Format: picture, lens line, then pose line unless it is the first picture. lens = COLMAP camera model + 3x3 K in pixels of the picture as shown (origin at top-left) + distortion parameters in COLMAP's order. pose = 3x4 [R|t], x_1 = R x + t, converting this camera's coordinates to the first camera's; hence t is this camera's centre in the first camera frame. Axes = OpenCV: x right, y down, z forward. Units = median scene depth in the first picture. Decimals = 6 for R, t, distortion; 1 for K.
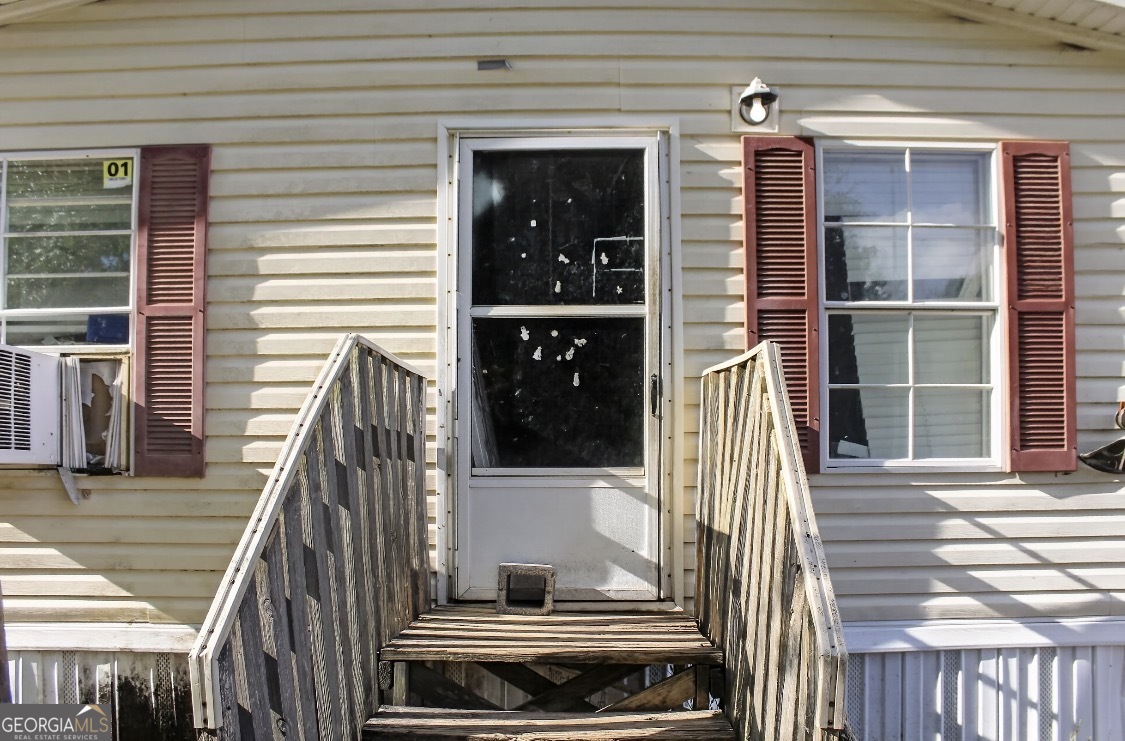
lens RADIAL K [[2068.3, 0, 562.5], [0, 2068.3, 370.5], [0, 0, 1]] dist [-0.518913, 0.197101]
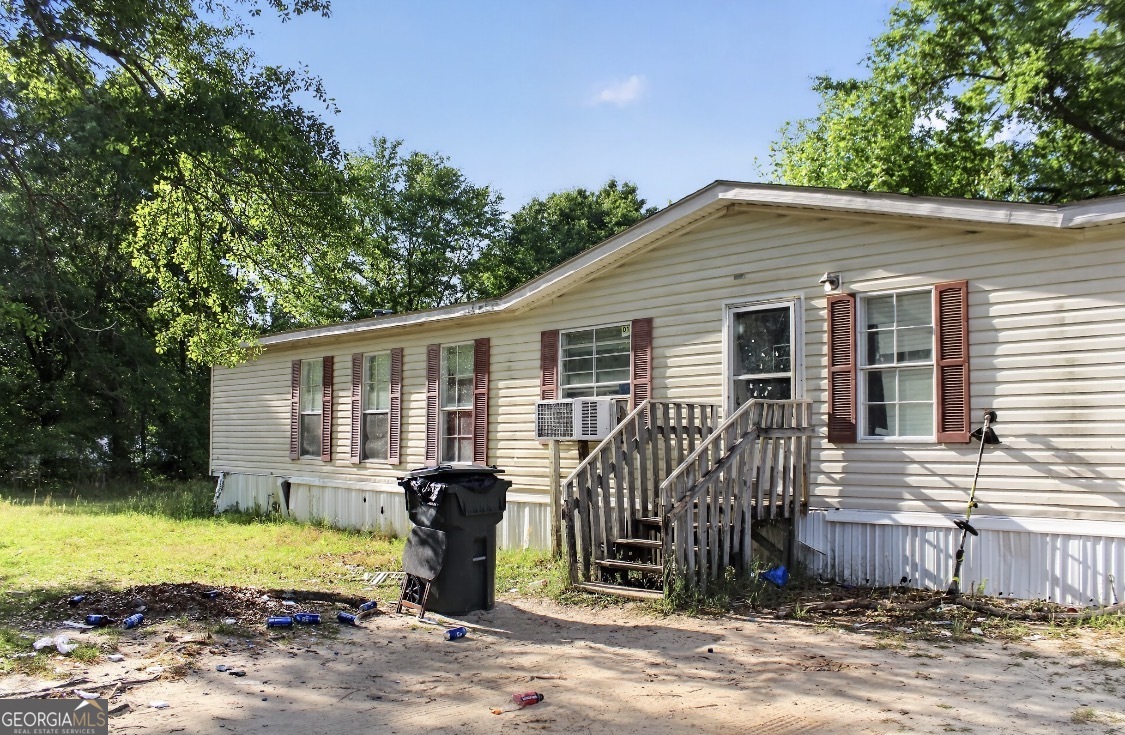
lens RADIAL K [[997.4, 0, 562.8], [0, 997.4, 401.0], [0, 0, 1]] dist [-0.051524, -0.000094]
pose [[0.713564, -0.027636, -0.700045, 0.656966], [0.036135, 0.999343, -0.002619, -0.004372], [0.699657, -0.023427, 0.714094, -0.008984]]
